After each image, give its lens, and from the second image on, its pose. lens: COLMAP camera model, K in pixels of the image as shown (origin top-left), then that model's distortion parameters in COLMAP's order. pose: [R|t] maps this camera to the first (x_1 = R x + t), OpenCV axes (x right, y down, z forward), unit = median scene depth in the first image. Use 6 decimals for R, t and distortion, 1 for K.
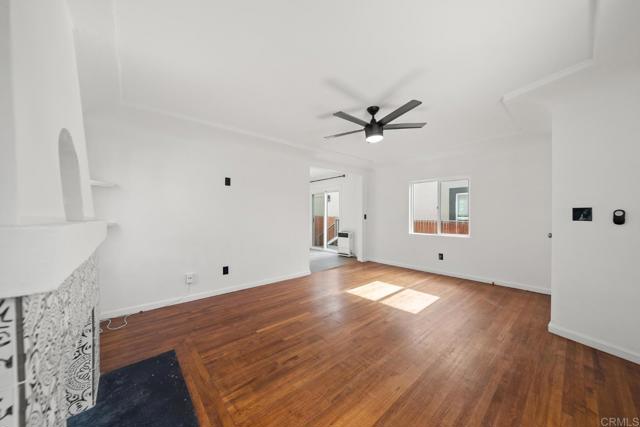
lens RADIAL K [[220.5, 0, 321.3], [0, 220.5, 217.1], [0, 0, 1]] dist [-0.005103, -0.000240]
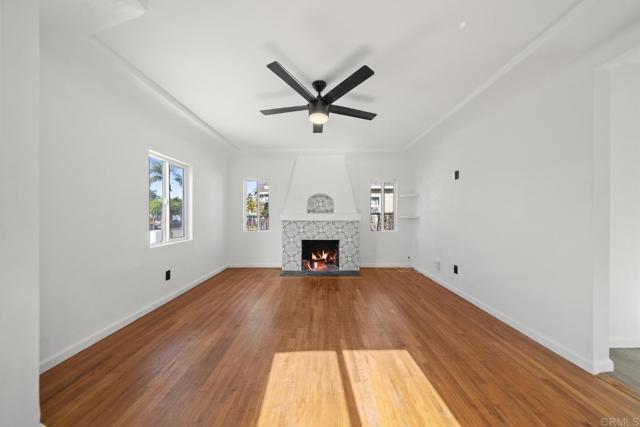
lens RADIAL K [[220.5, 0, 322.1], [0, 220.5, 213.0], [0, 0, 1]] dist [-0.005103, -0.000240]
pose [[-0.652338, -0.005416, -0.757908, 0.869576], [-0.005433, 0.999982, -0.002470, 0.007017], [0.757908, 0.002507, -0.652356, 1.556636]]
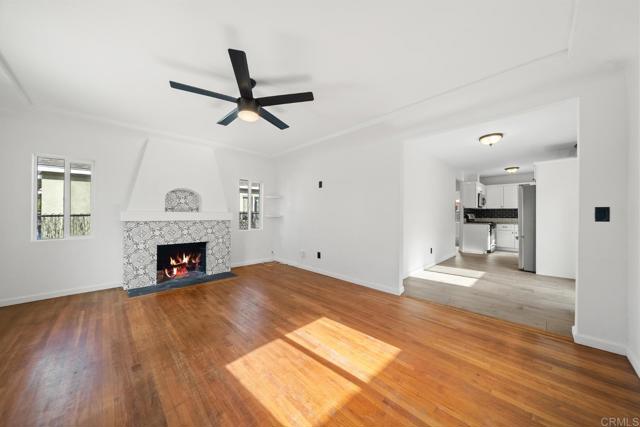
lens RADIAL K [[220.5, 0, 321.9], [0, 220.5, 213.0], [0, 0, 1]] dist [-0.005103, -0.000240]
pose [[0.071366, -0.005199, -0.997437, 1.090634], [-0.012557, 0.999902, -0.006110, 0.010045], [0.997371, 0.012960, 0.071294, 1.217397]]
